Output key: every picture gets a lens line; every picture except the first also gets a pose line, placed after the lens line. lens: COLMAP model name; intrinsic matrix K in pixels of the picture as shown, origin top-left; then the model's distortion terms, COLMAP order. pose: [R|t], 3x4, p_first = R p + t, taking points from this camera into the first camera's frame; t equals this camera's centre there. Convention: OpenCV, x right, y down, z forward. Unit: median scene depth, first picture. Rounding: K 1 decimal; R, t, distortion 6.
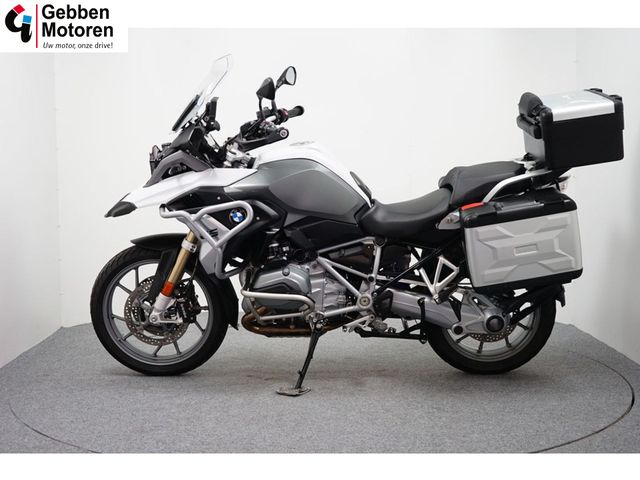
lens RADIAL K [[891.8, 0, 320.9], [0, 891.8, 238.5], [0, 0, 1]] dist [-0.042996, 0.000000]
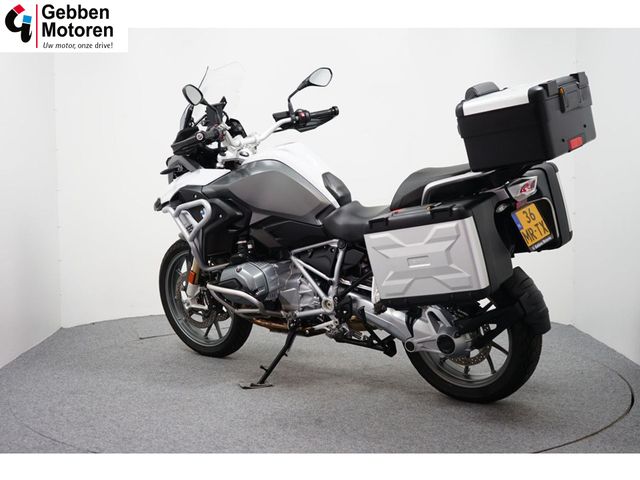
lens RADIAL K [[891.8, 0, 321.0], [0, 891.8, 239.9], [0, 0, 1]] dist [-0.042996, 0.000000]
pose [[0.798681, 0.049848, -0.599686, 0.632733], [-0.044373, 0.998729, 0.023921, -0.024124], [0.600116, 0.007504, 0.799878, 0.209403]]
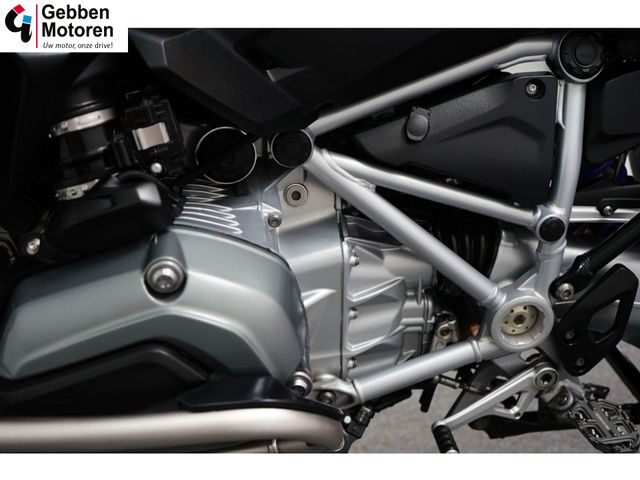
lens RADIAL K [[850.9, 0, 320.3], [0, 850.9, 239.6], [0, 0, 1]] dist [-0.022784, 0.000000]
pose [[0.989959, -0.101790, 0.098085, -0.023535], [0.080931, 0.977034, 0.197114, 0.000690], [-0.115896, -0.187197, 0.975462, 0.796147]]
